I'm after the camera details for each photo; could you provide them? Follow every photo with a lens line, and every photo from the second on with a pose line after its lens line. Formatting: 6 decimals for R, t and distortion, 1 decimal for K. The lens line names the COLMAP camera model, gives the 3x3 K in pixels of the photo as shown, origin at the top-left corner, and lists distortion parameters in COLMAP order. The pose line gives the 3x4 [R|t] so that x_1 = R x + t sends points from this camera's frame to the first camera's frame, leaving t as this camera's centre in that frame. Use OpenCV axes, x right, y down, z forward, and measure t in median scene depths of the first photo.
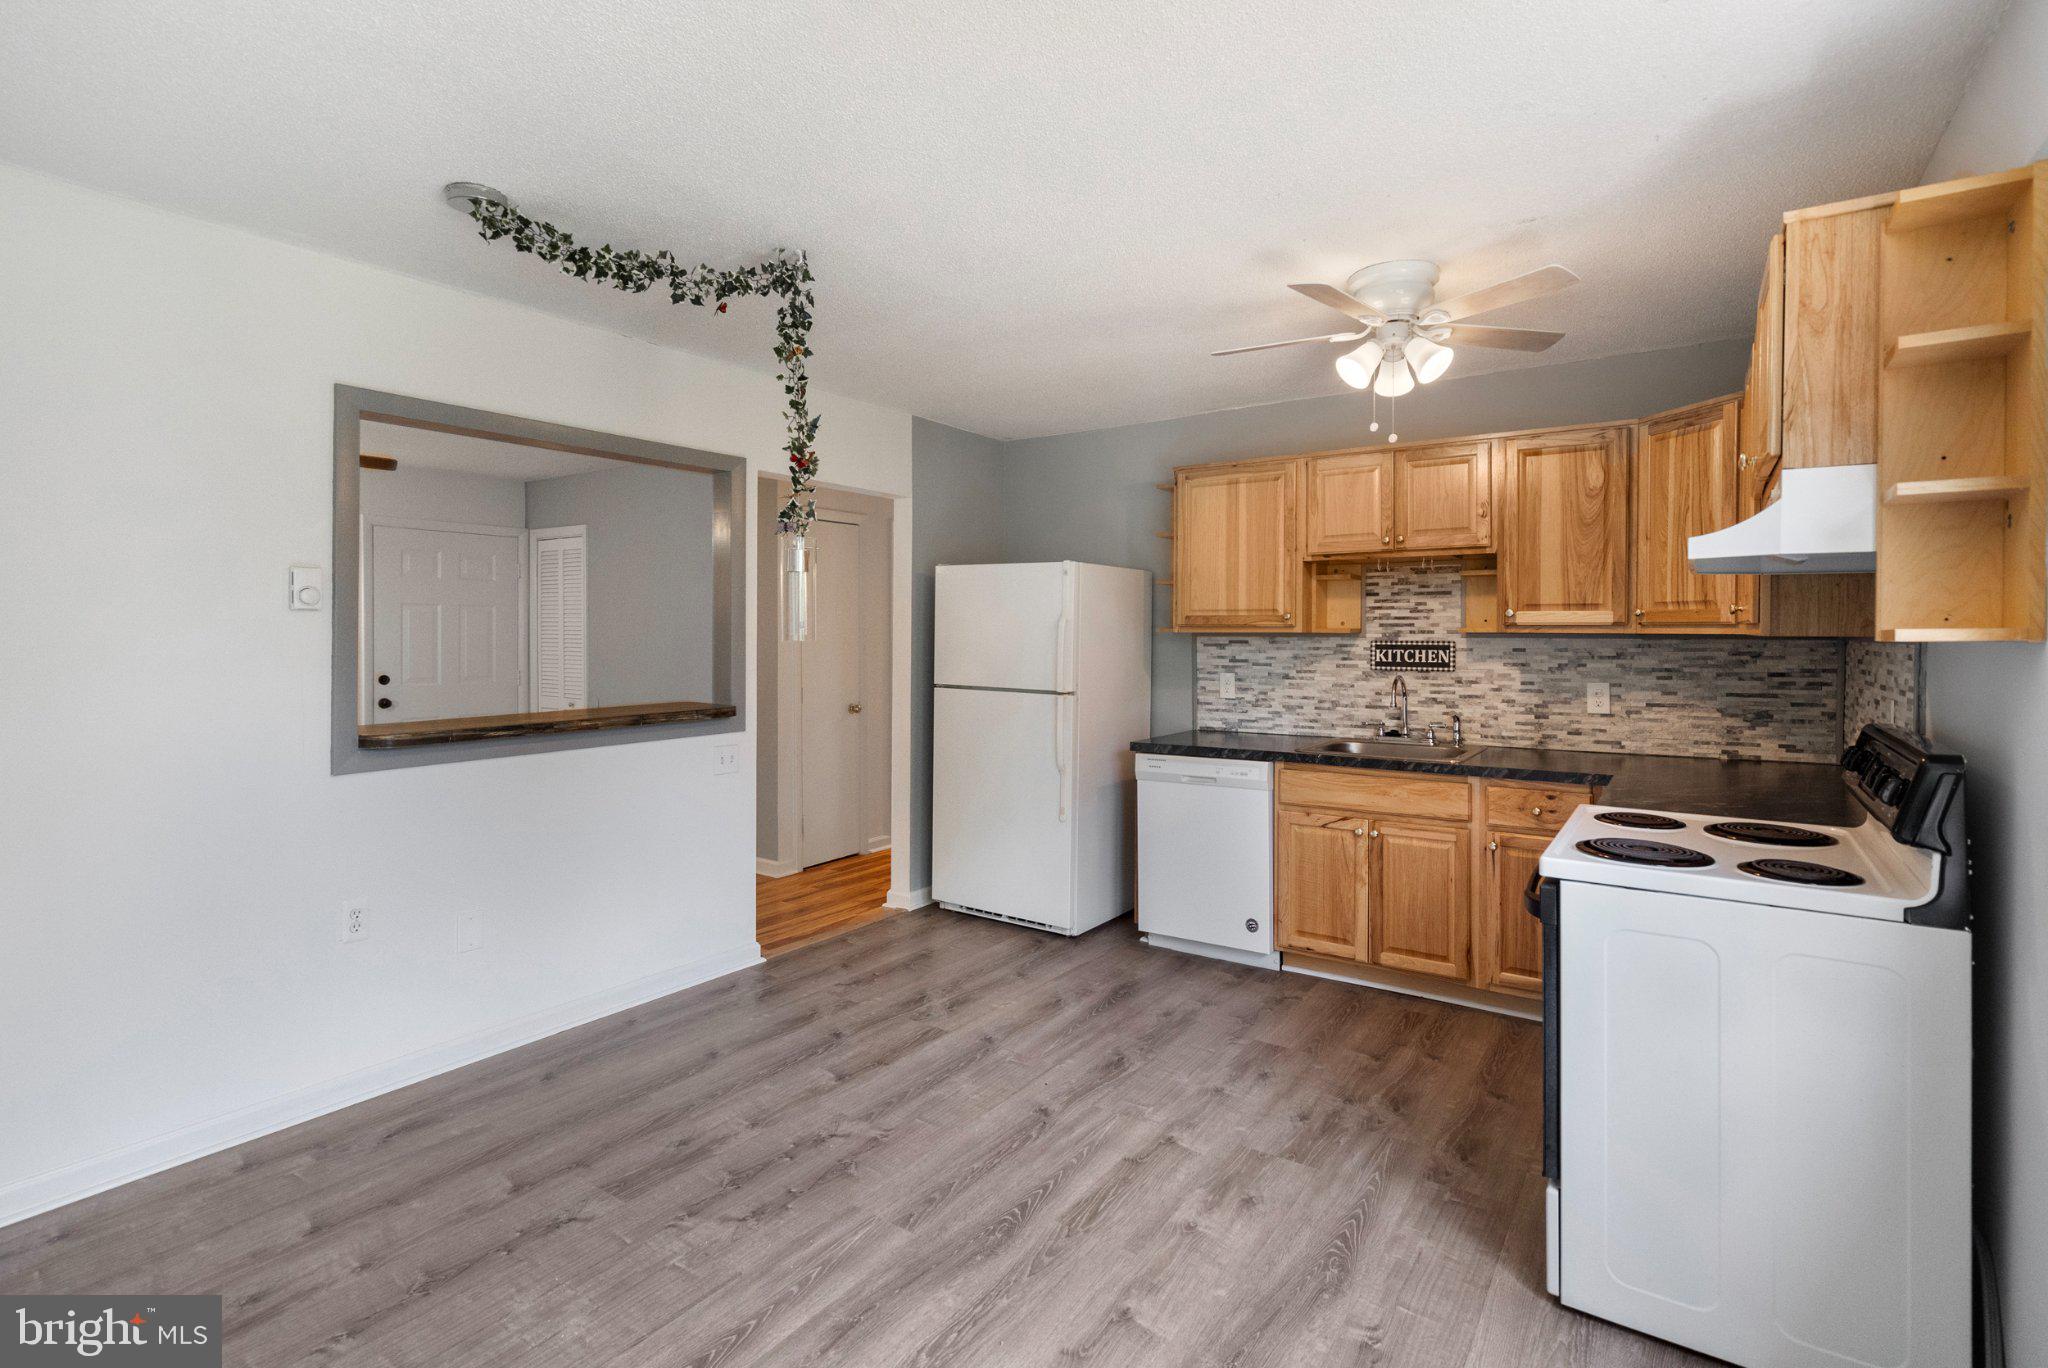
lens RADIAL K [[953.0, 0, 1058.7], [0, 953.0, 640.2], [0, 0, 1]] dist [-0.001746, 0.000466]
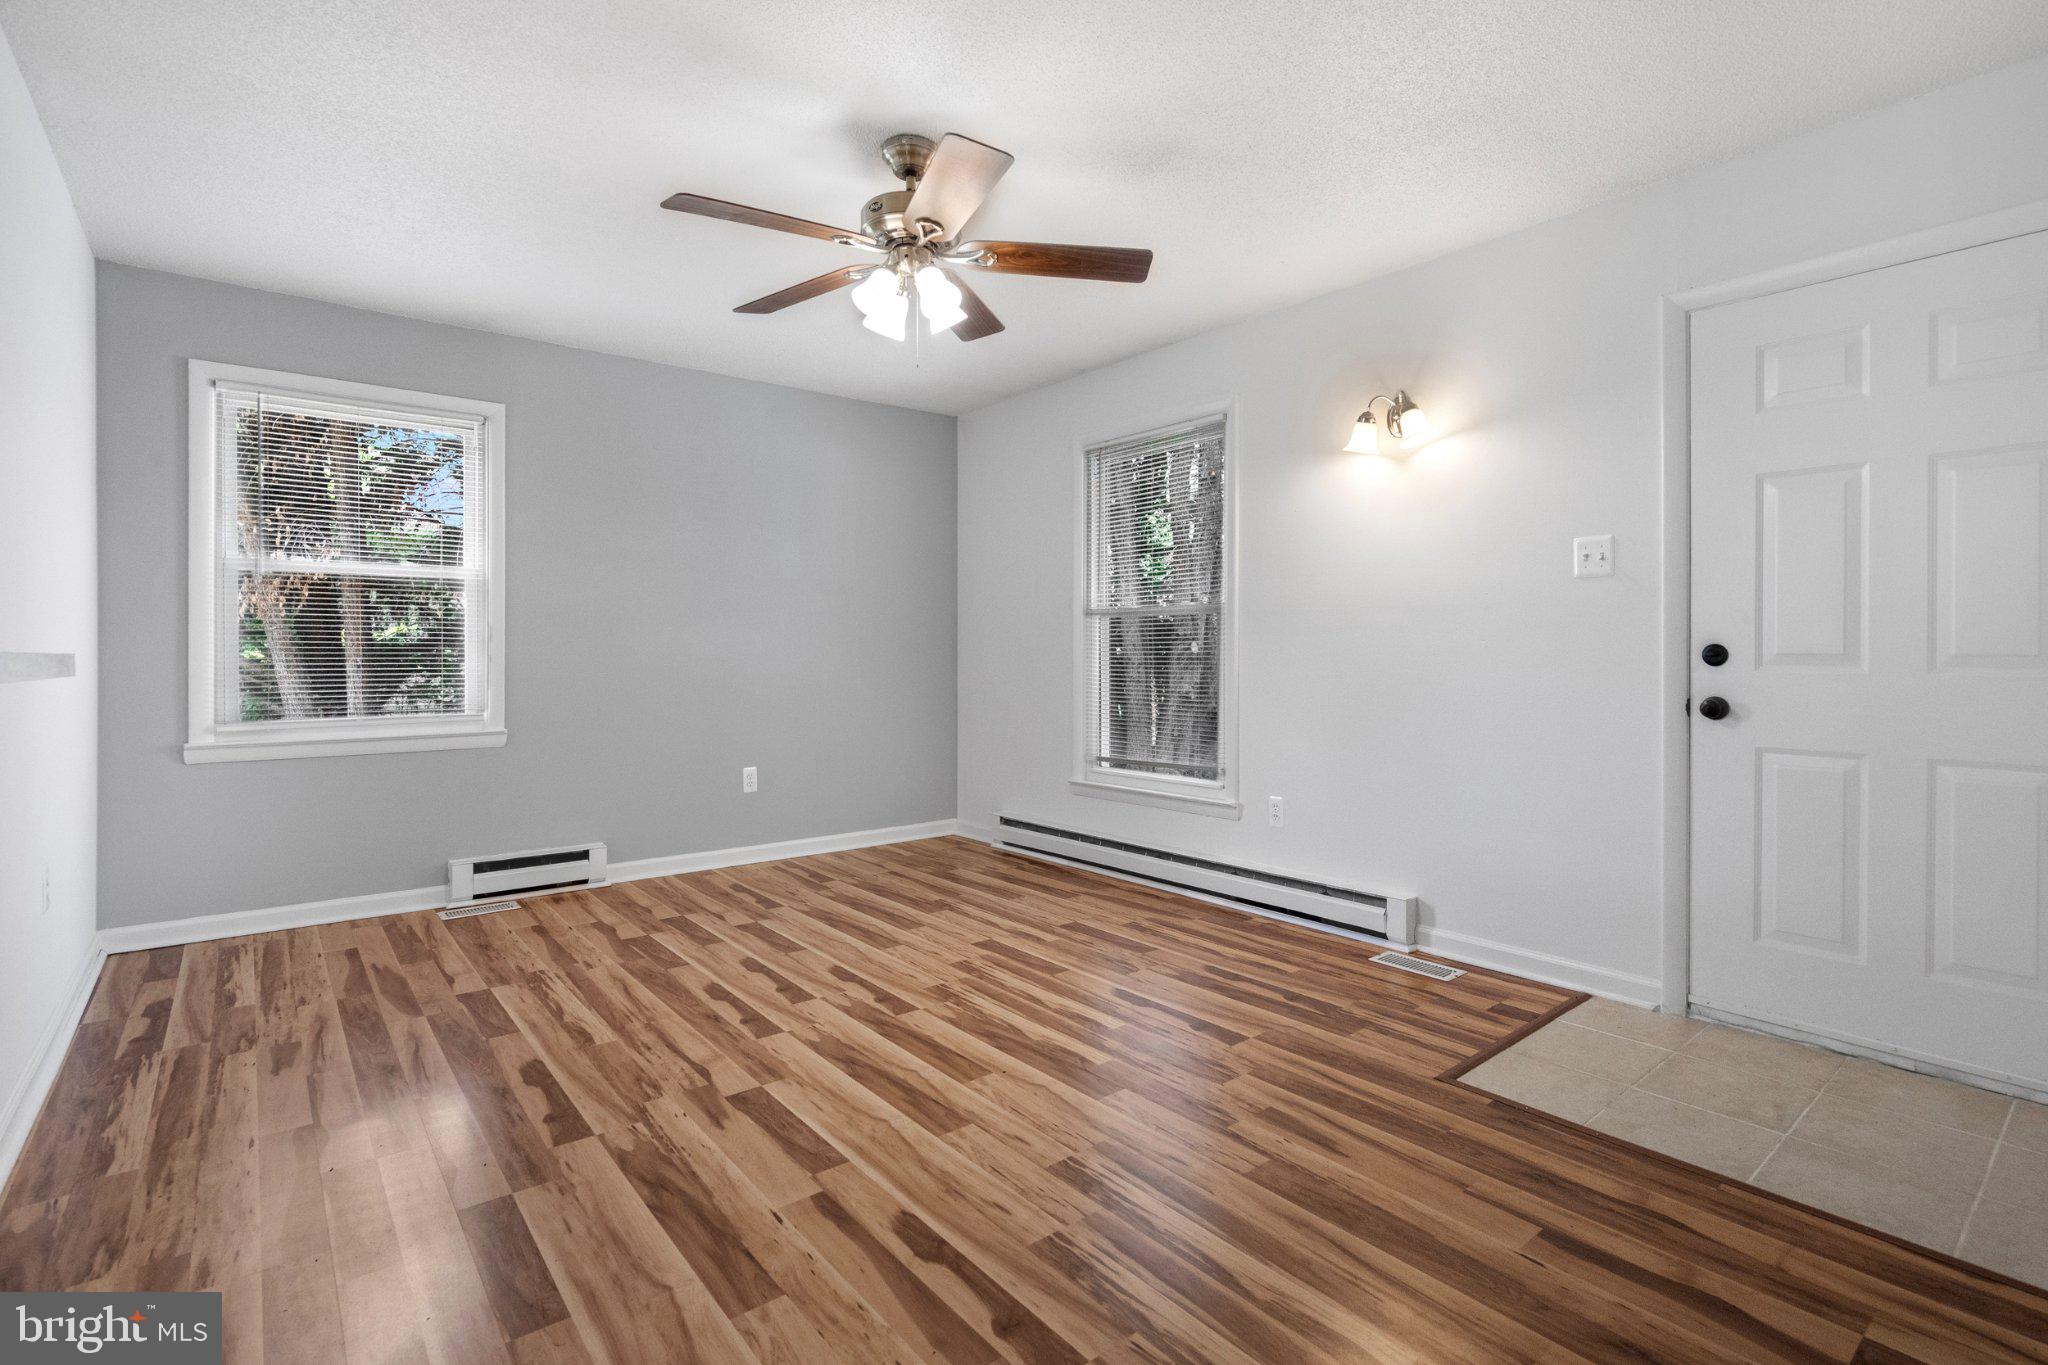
lens RADIAL K [[970.1, 0, 1023.8], [0, 970.1, 670.9], [0, 0, 1]] dist [-0.001378, 0.000158]
pose [[-0.301793, 0.018299, -0.953198, -0.318850], [-0.007445, 0.999740, 0.021550, 0.071250], [0.953344, 0.013600, -0.301578, 1.395832]]
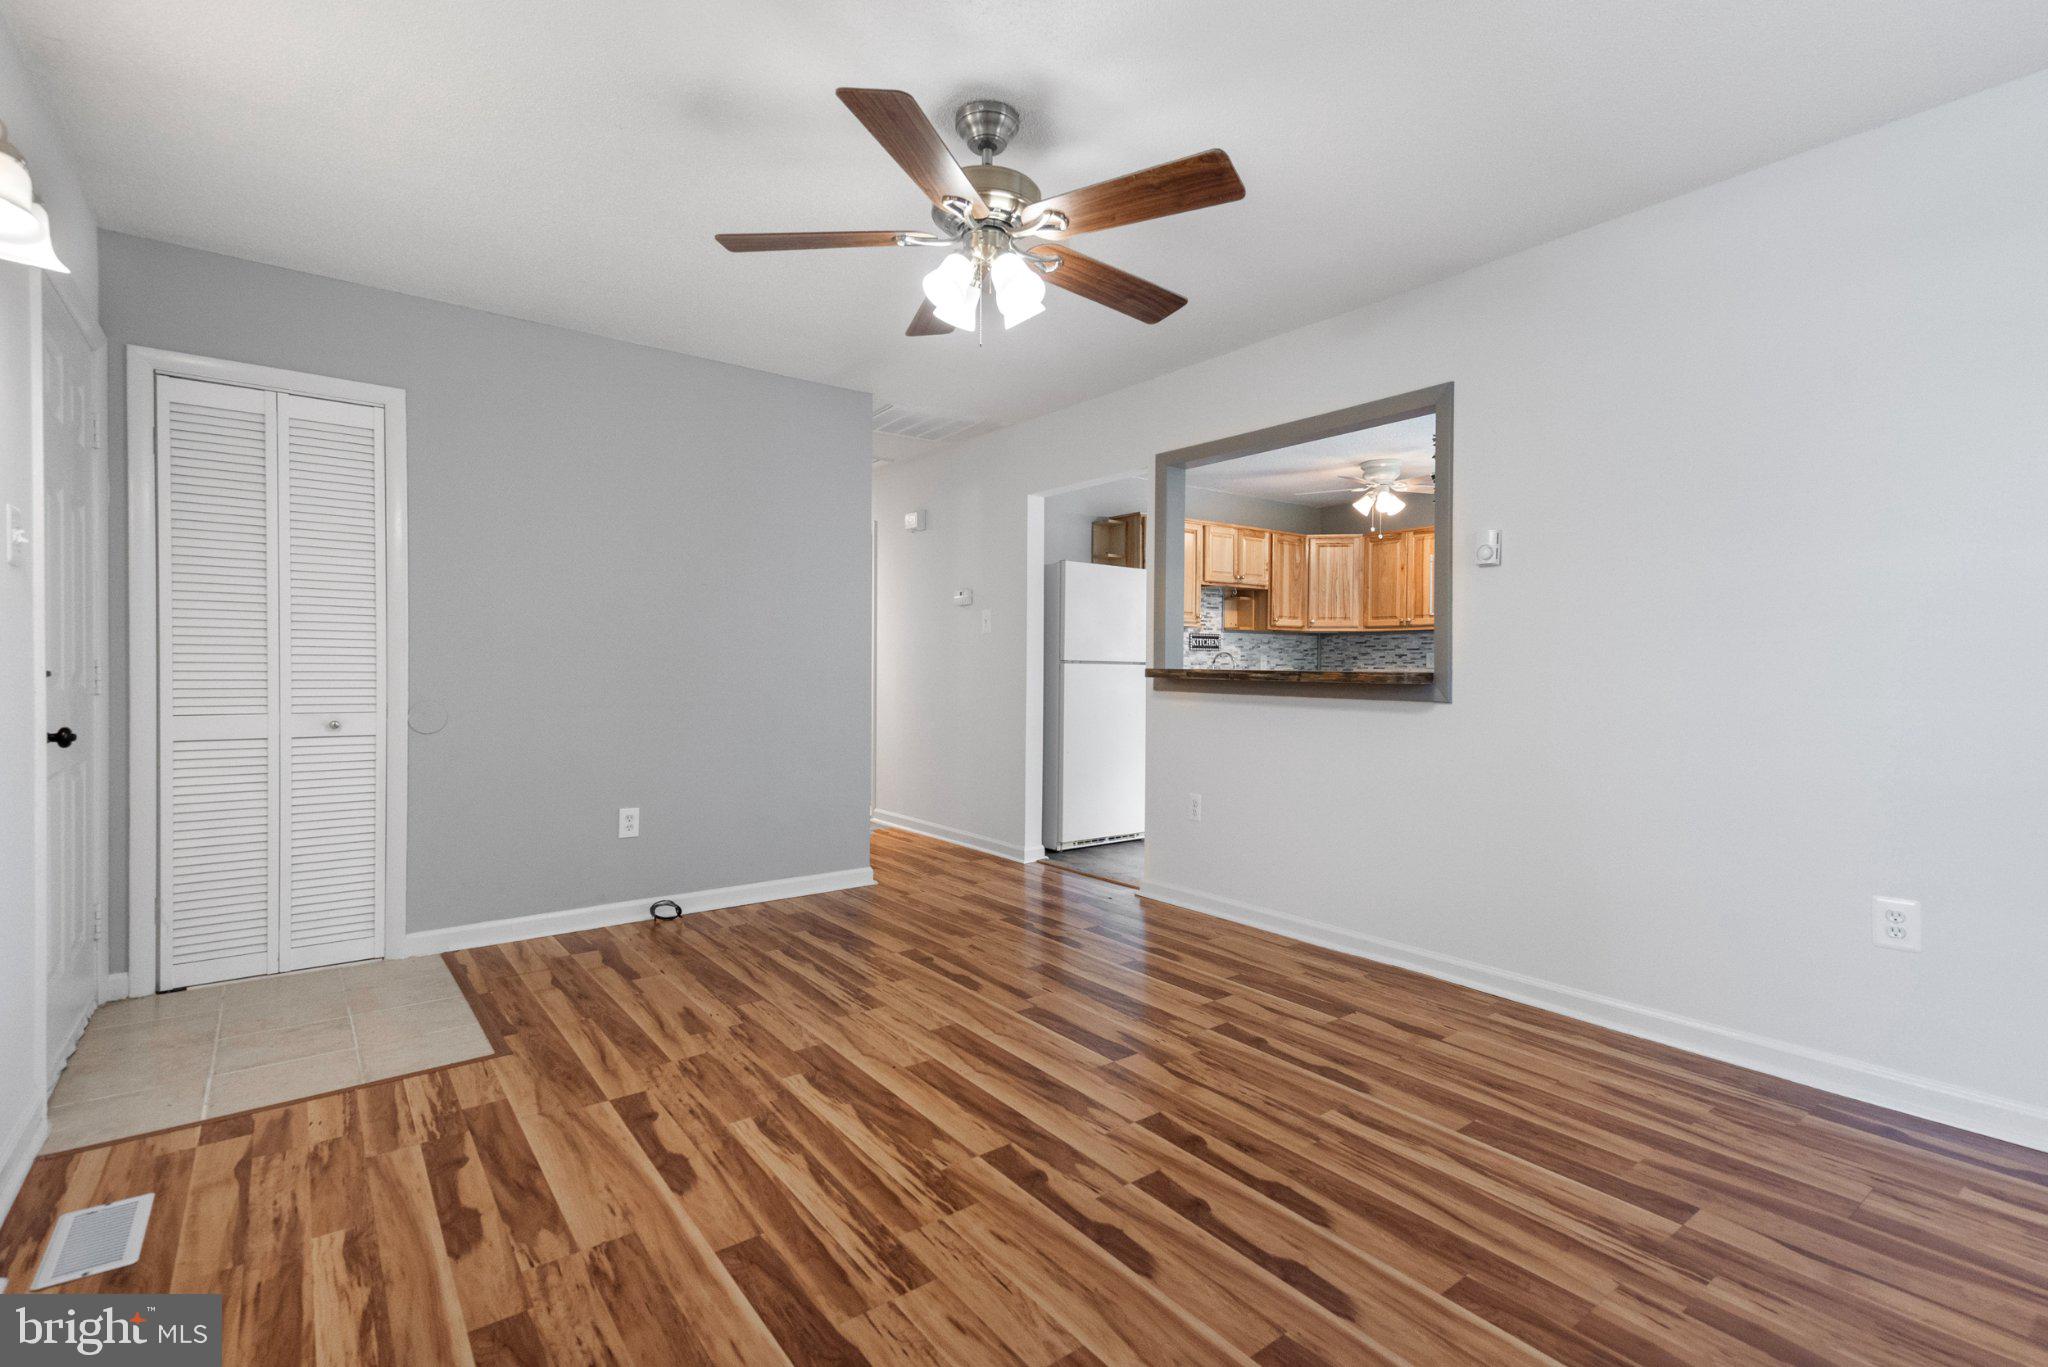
lens RADIAL K [[939.3, 0, 1023.0], [0, 939.3, 675.4], [0, 0, 1]] dist [0.032317, -0.000209]
pose [[0.320209, -0.010439, 0.947289, -1.590860], [0.005804, 0.999942, 0.009058, 0.068589], [-0.947329, 0.002598, 0.320251, 0.863974]]
